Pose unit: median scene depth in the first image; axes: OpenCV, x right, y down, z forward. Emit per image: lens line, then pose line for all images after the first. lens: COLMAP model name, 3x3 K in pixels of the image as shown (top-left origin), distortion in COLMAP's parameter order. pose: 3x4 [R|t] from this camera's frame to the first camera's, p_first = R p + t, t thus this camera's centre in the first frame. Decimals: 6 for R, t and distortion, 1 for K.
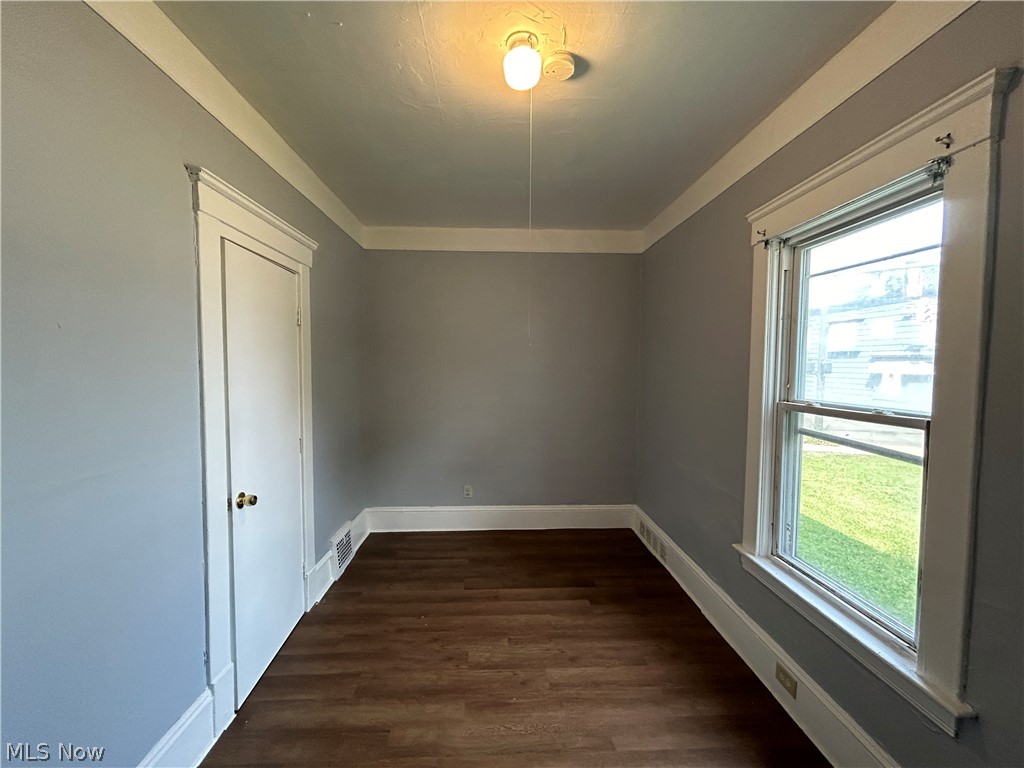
lens RADIAL K [[413.6, 0, 509.9], [0, 413.6, 385.9], [0, 0, 1]] dist [-0.005698, 0.003310]
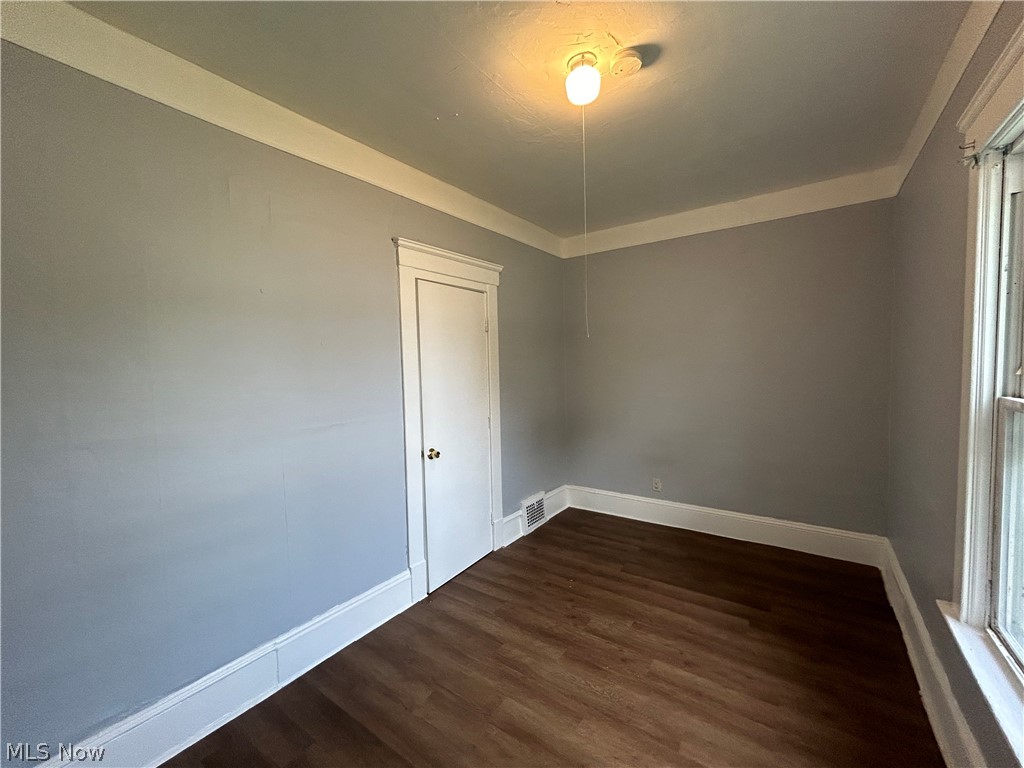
lens RADIAL K [[413.6, 0, 509.9], [0, 413.6, 385.9], [0, 0, 1]] dist [-0.005698, 0.003310]
pose [[0.789299, 0.008934, -0.613944, 0.388477], [-0.002051, 0.999927, 0.011914, 0.013031], [0.614005, -0.008144, 0.789260, 0.003876]]
